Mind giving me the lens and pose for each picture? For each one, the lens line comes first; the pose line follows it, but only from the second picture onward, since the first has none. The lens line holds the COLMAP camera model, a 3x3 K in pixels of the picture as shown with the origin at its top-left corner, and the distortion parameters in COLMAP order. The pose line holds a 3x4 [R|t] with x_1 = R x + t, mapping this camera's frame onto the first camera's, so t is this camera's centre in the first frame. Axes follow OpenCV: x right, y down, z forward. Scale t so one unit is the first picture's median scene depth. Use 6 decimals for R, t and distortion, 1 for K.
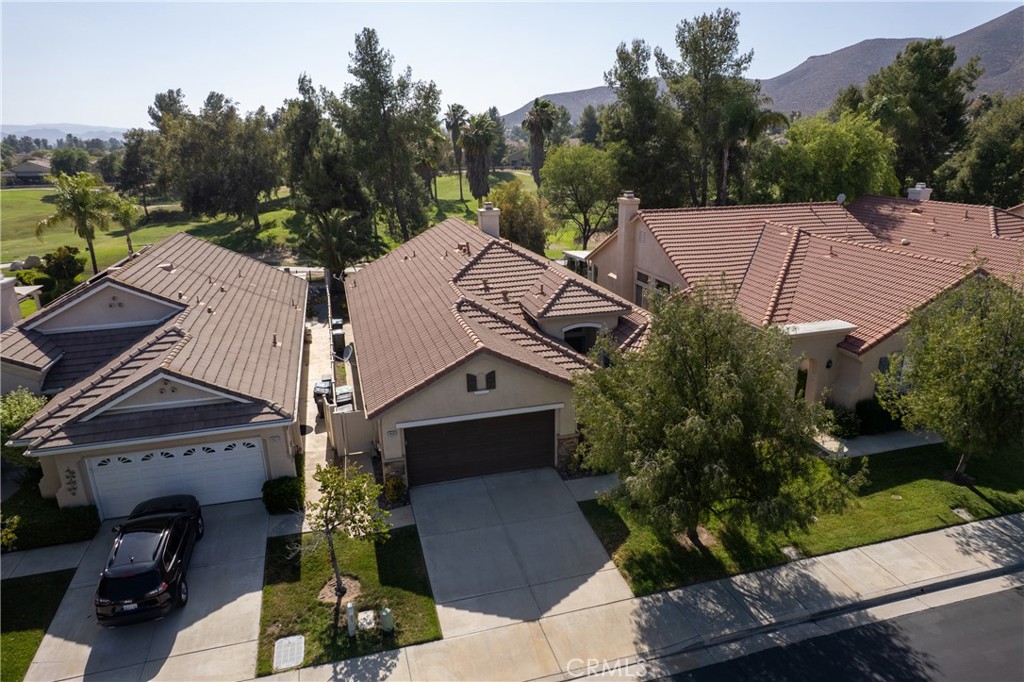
lens RADIAL K [[662.4, 0, 509.7], [0, 662.4, 345.5], [0, 0, 1]] dist [-0.099355, 0.090102]
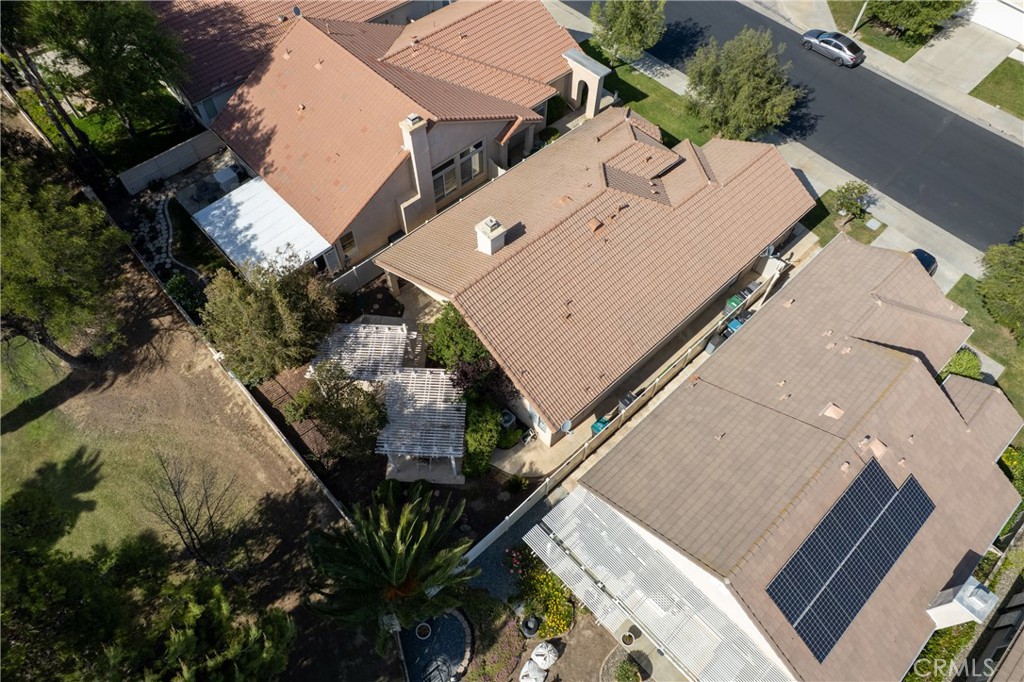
lens RADIAL K [[662.4, 0, 509.7], [0, 662.4, 345.5], [0, 0, 1]] dist [-0.099355, 0.090102]
pose [[-0.461436, -0.741611, 0.486919, -1.096431], [0.267680, 0.406882, 0.873381, -1.708061], [-0.845827, 0.533348, 0.010765, 2.095121]]
